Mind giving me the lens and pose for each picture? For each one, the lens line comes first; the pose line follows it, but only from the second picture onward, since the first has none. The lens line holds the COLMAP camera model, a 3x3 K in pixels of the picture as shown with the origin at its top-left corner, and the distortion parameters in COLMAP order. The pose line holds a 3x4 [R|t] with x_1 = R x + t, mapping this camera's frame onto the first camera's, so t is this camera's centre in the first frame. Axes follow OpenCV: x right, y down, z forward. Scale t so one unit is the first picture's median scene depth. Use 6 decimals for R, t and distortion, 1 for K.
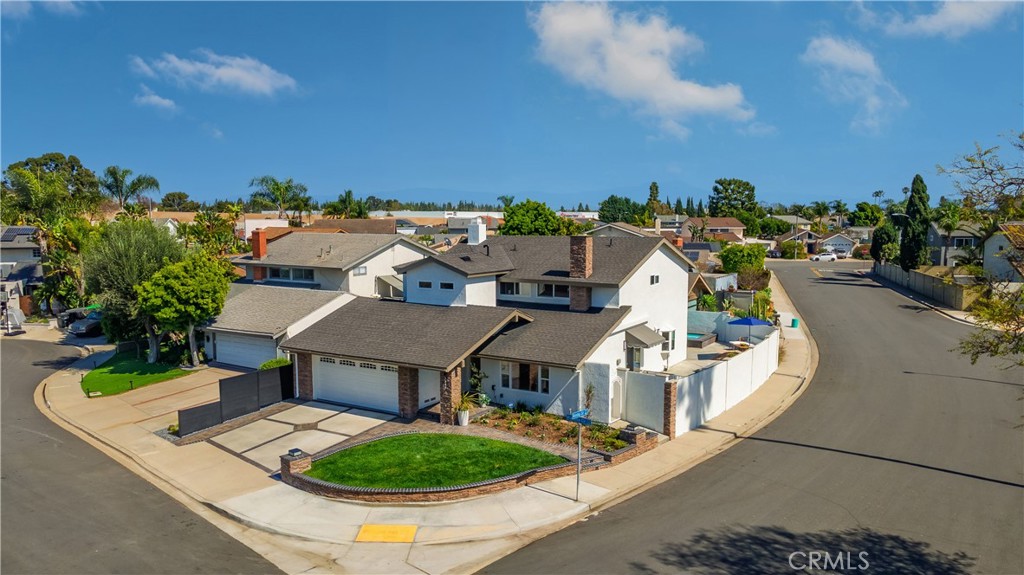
lens RADIAL K [[742.8, 0, 512.0], [0, 742.8, 287.5], [0, 0, 1]] dist [0.049573, 0.000245]
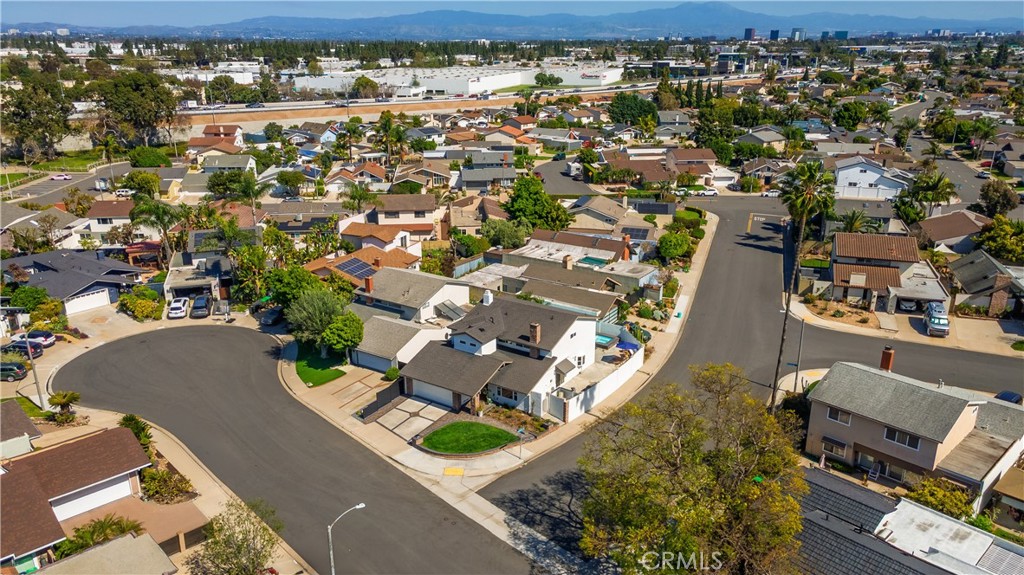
lens RADIAL K [[742.8, 0, 512.0], [0, 742.8, 287.5], [0, 0, 1]] dist [0.049573, 0.000245]
pose [[0.999402, 0.008122, -0.033618, 0.108171], [-0.000544, 0.975606, 0.219530, -0.709810], [0.034581, -0.219381, 0.975026, -1.181224]]
